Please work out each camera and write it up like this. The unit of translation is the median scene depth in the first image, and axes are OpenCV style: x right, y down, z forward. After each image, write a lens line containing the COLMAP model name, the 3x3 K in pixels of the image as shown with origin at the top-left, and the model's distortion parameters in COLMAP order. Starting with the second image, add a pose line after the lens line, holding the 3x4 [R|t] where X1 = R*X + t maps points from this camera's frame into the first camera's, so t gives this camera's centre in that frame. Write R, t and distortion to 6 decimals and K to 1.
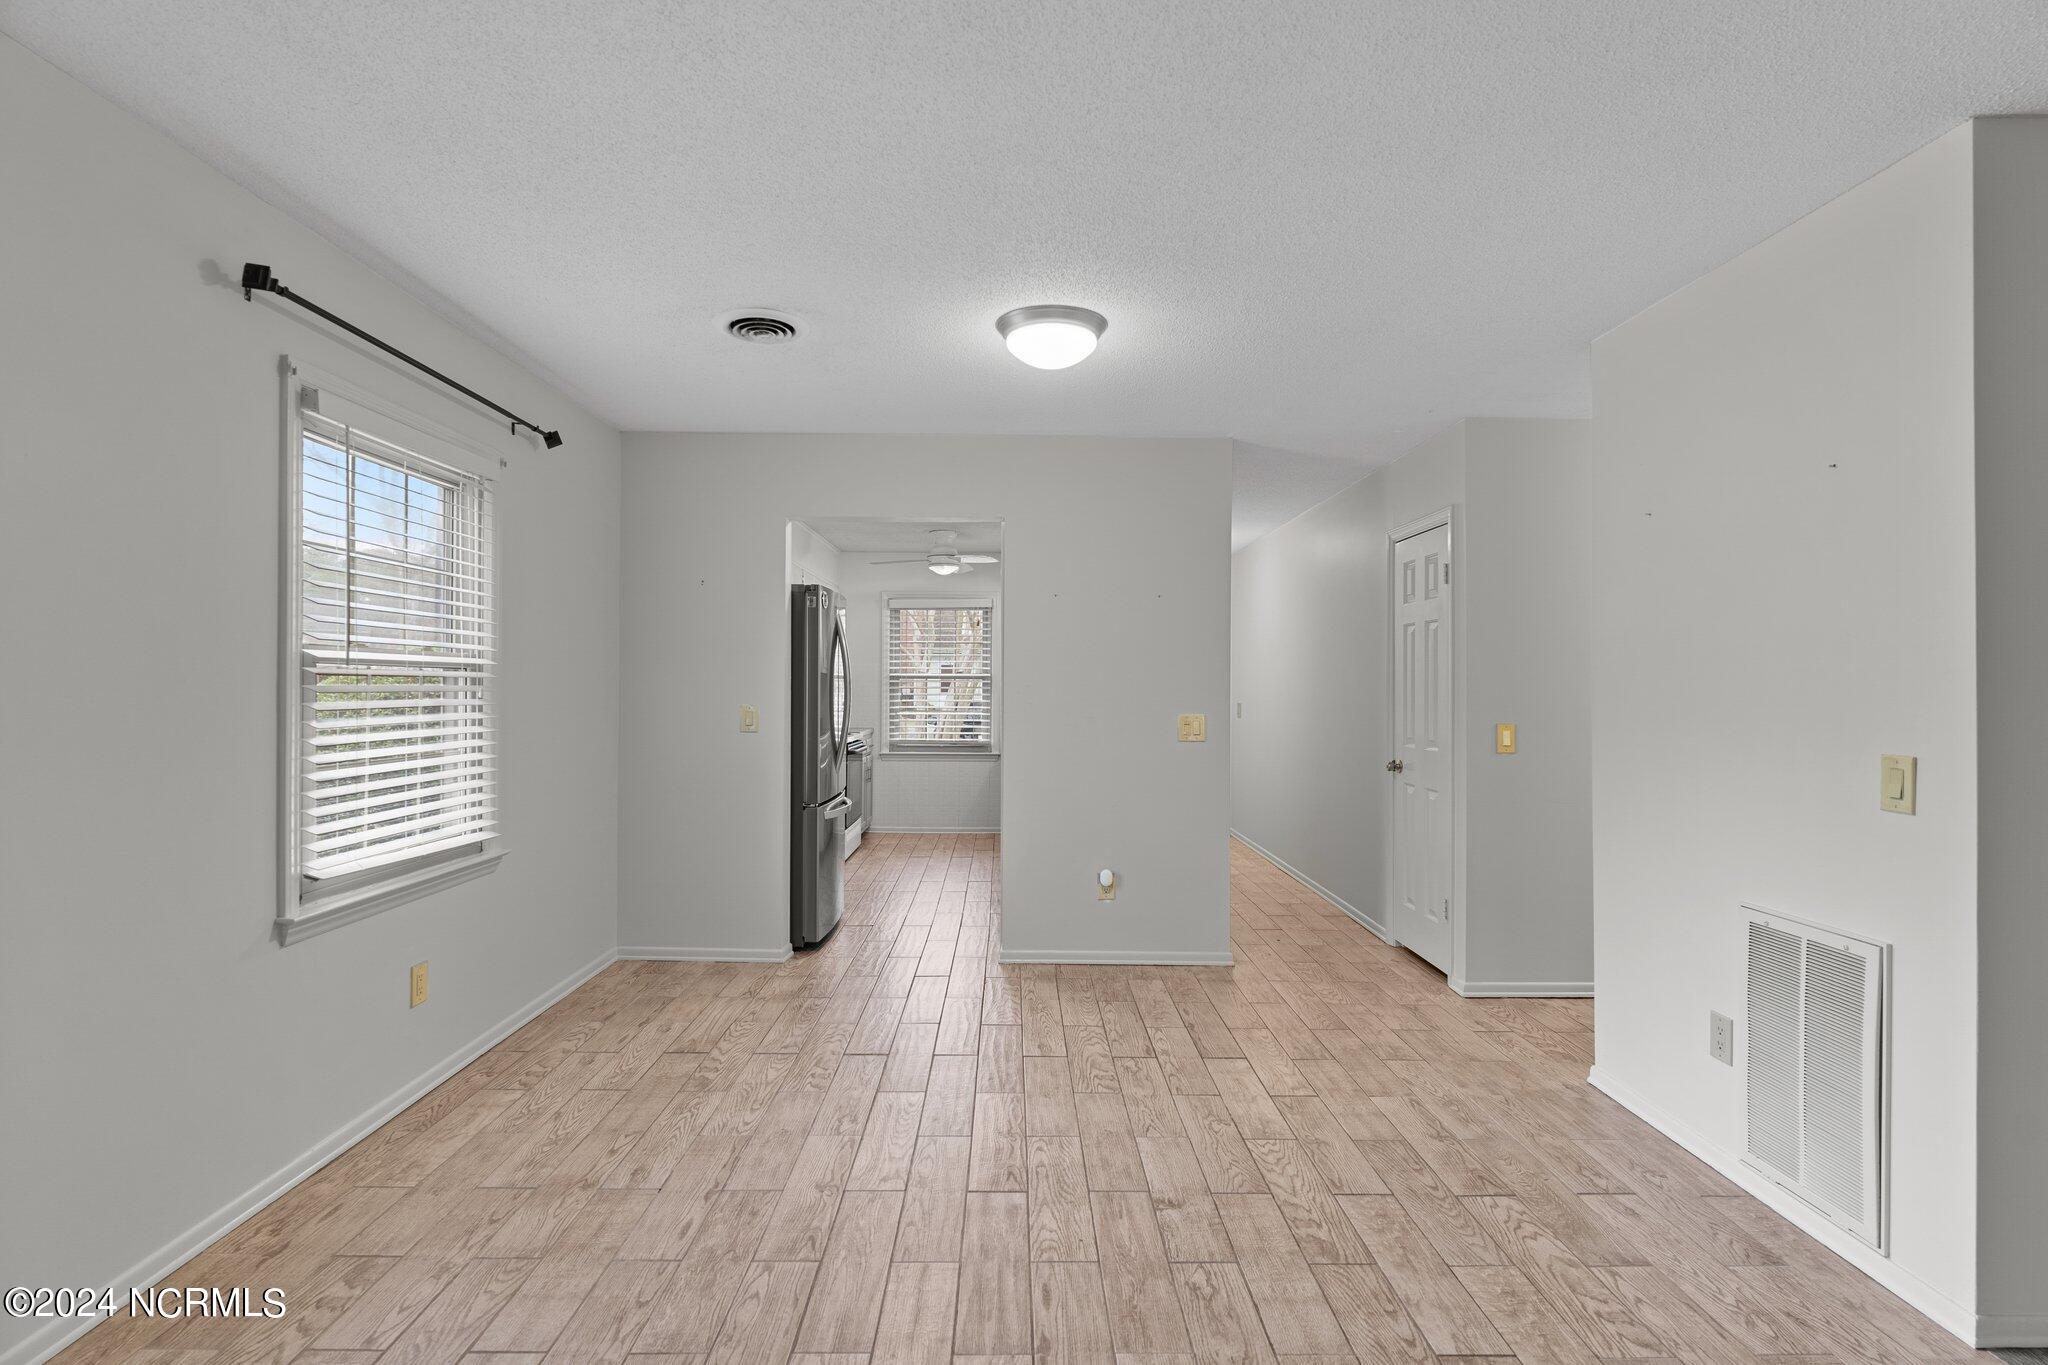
lens RADIAL K [[995.9, 0, 1023.0], [0, 995.9, 648.7], [0, 0, 1]] dist [0.002529, -0.000098]
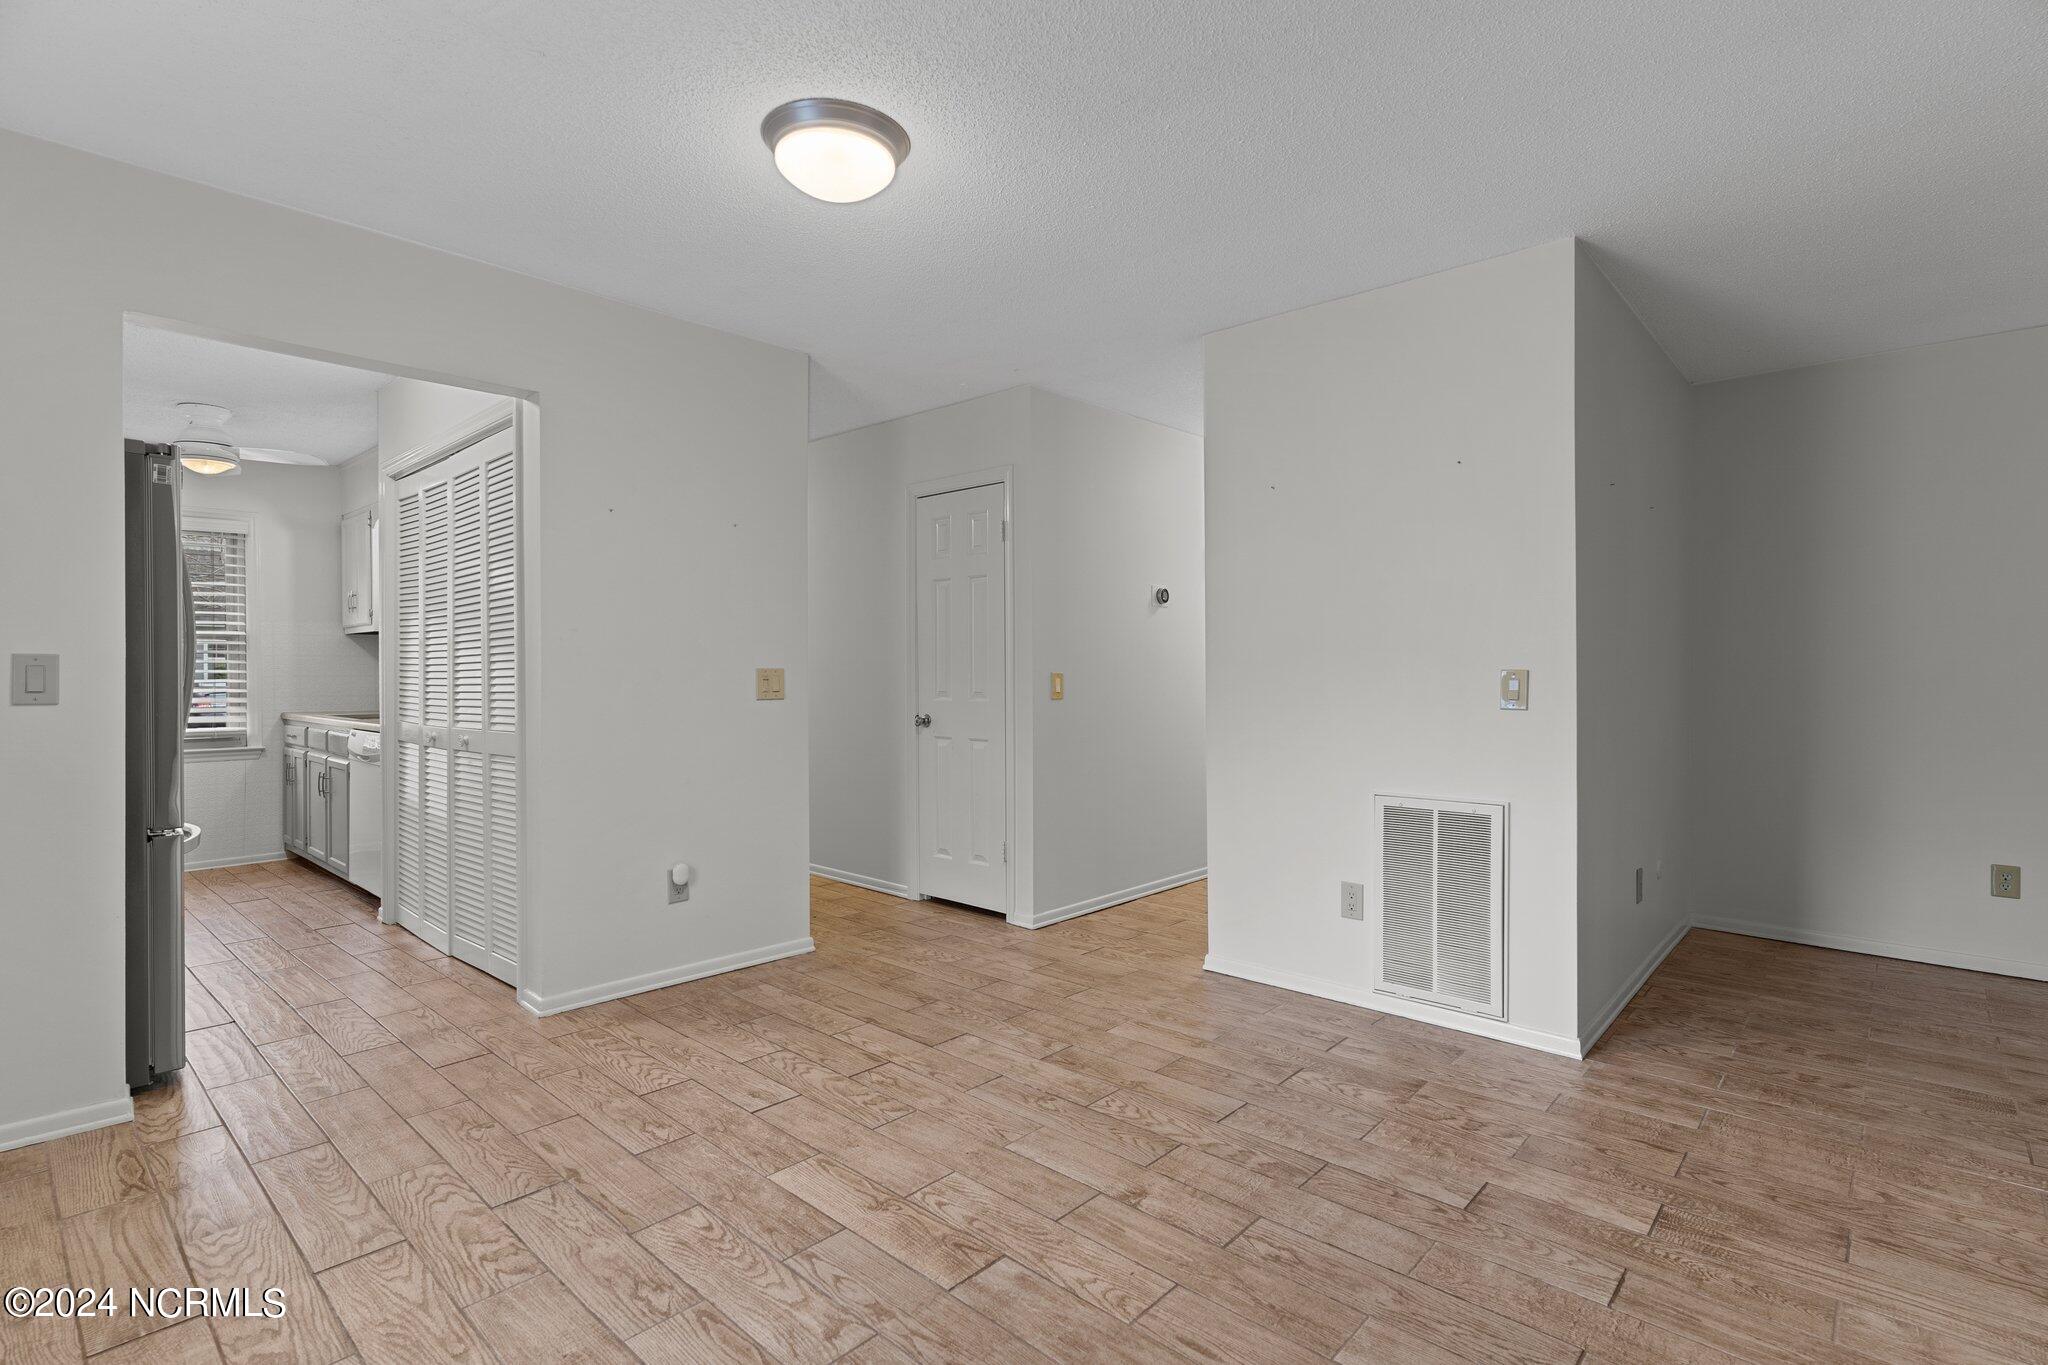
lens RADIAL K [[991.7, 0, 1027.6], [0, 991.7, 672.9], [0, 0, 1]] dist [-0.000826, 0.000042]
pose [[0.681220, -0.010243, 0.732007, -0.439178], [-0.019041, 0.999316, 0.031703, 0.058262], [-0.731831, -0.035535, 0.680559, 0.393198]]
